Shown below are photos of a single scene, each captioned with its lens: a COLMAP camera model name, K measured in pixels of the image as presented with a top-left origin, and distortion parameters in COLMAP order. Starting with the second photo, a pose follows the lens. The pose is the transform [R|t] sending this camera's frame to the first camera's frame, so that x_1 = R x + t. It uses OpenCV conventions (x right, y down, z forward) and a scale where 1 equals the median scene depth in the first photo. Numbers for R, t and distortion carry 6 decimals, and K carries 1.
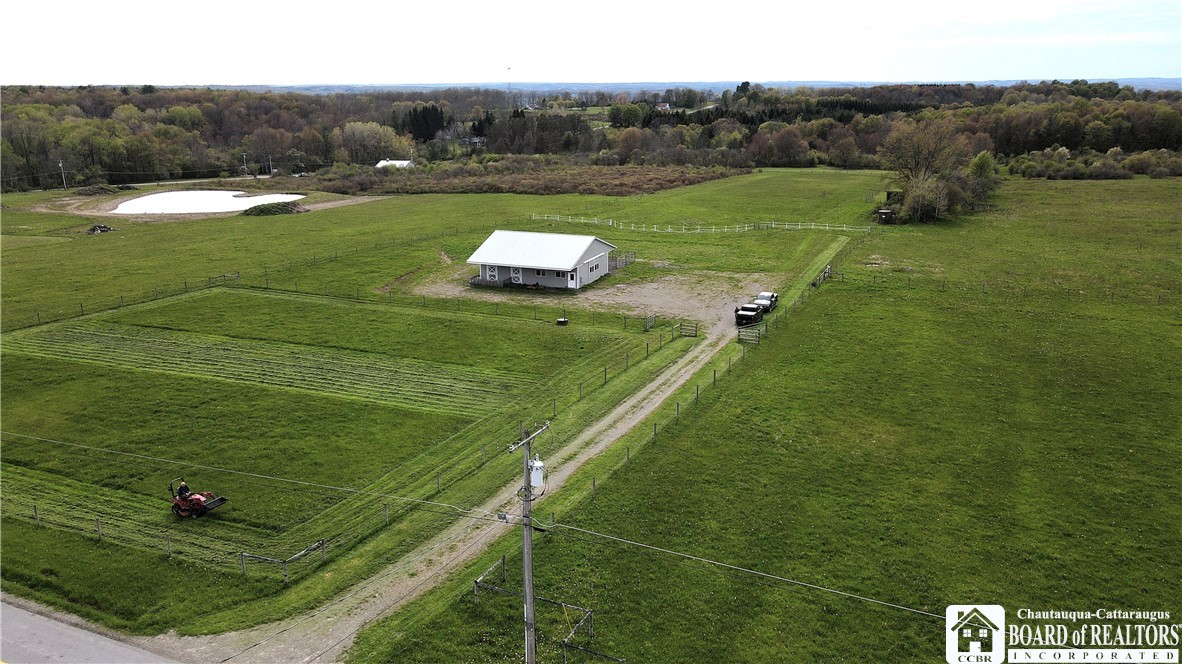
lens RADIAL K [[859.7, 0, 598.7], [0, 859.7, 330.8], [0, 0, 1]] dist [-0.001050, 0.044725]
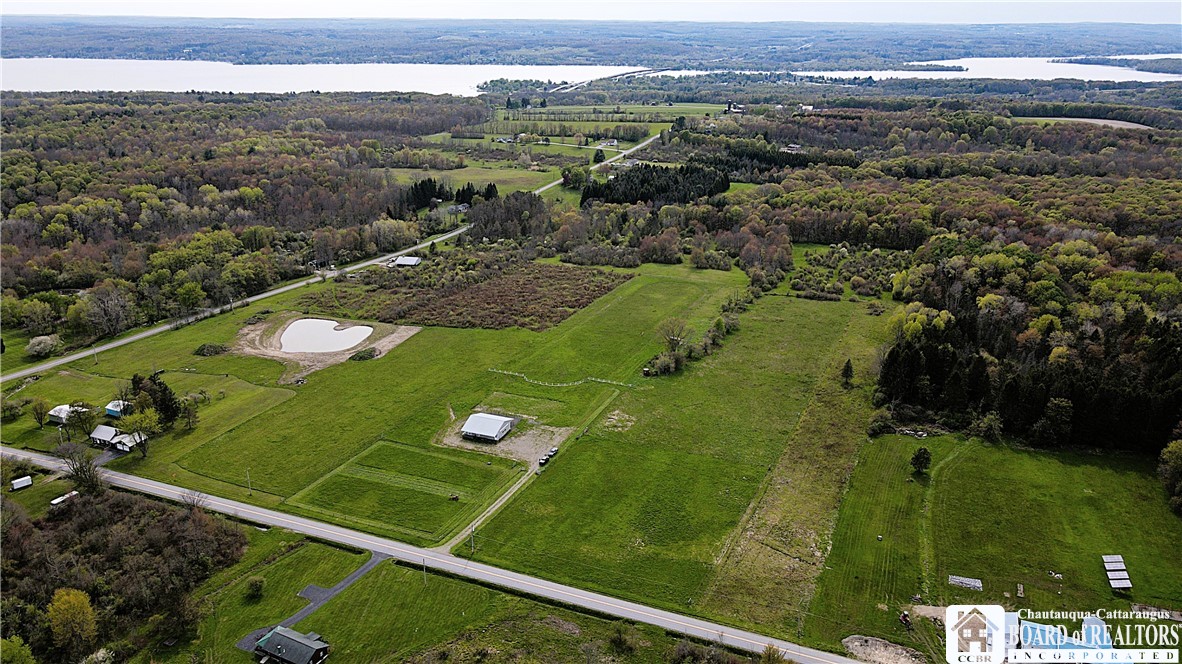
lens RADIAL K [[859.7, 0, 598.7], [0, 859.7, 330.8], [0, 0, 1]] dist [-0.001050, 0.044725]
pose [[0.999784, 0.006256, 0.019838, 0.264843], [-0.007686, 0.997313, 0.072860, -0.649956], [-0.019329, -0.072996, 0.997145, -1.976625]]
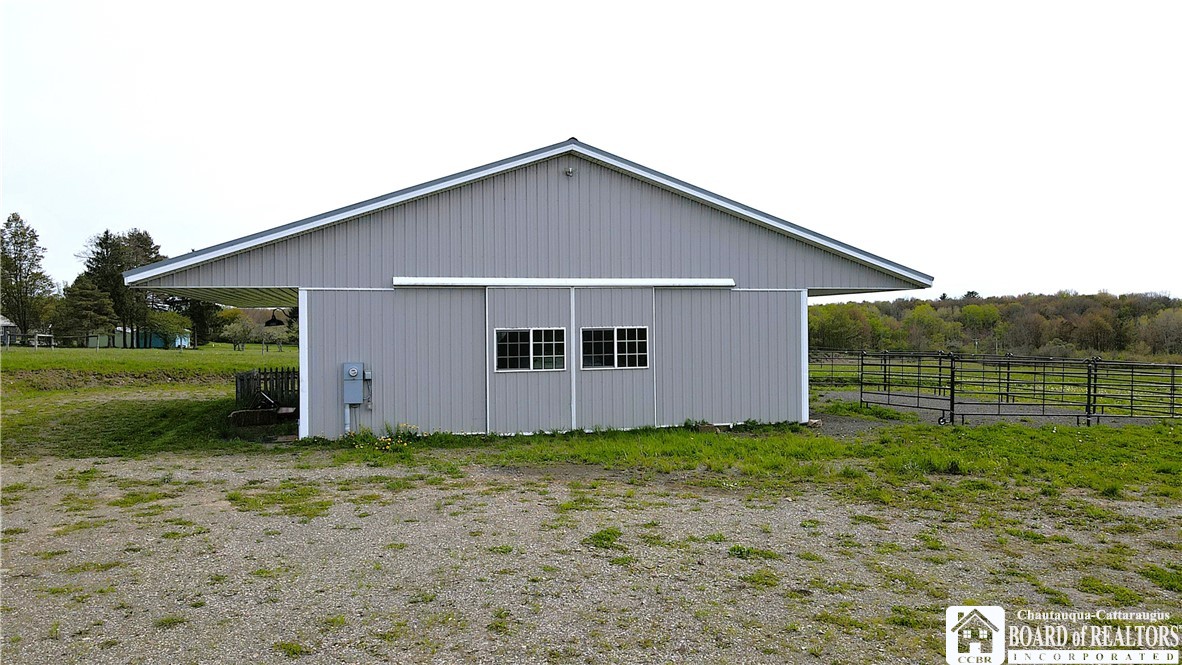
lens RADIAL K [[899.7, 0, 576.2], [0, 899.7, 331.3], [0, 0, 1]] dist [-0.000891, 0.007630]
pose [[0.579524, 0.000980, -0.814954, 0.129714], [-0.213849, 0.965140, -0.150911, -0.053507], [0.786397, 0.261734, 0.559531, 0.937975]]
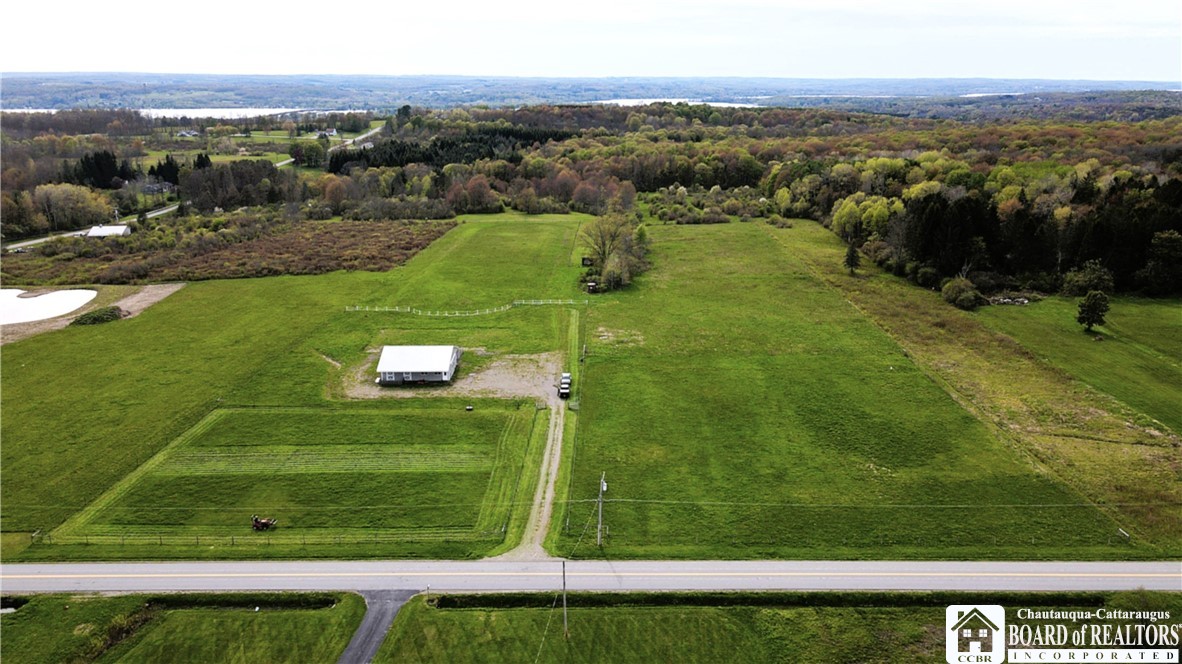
lens RADIAL K [[869.1, 0, 591.0], [0, 869.1, 332.0], [0, 0, 1]] dist [0.013282, 0.009123]
pose [[0.923318, -0.100815, 0.370567, -0.377812], [0.098133, 0.994830, 0.026138, -0.155968], [-0.371286, 0.012232, 0.928438, -0.638873]]
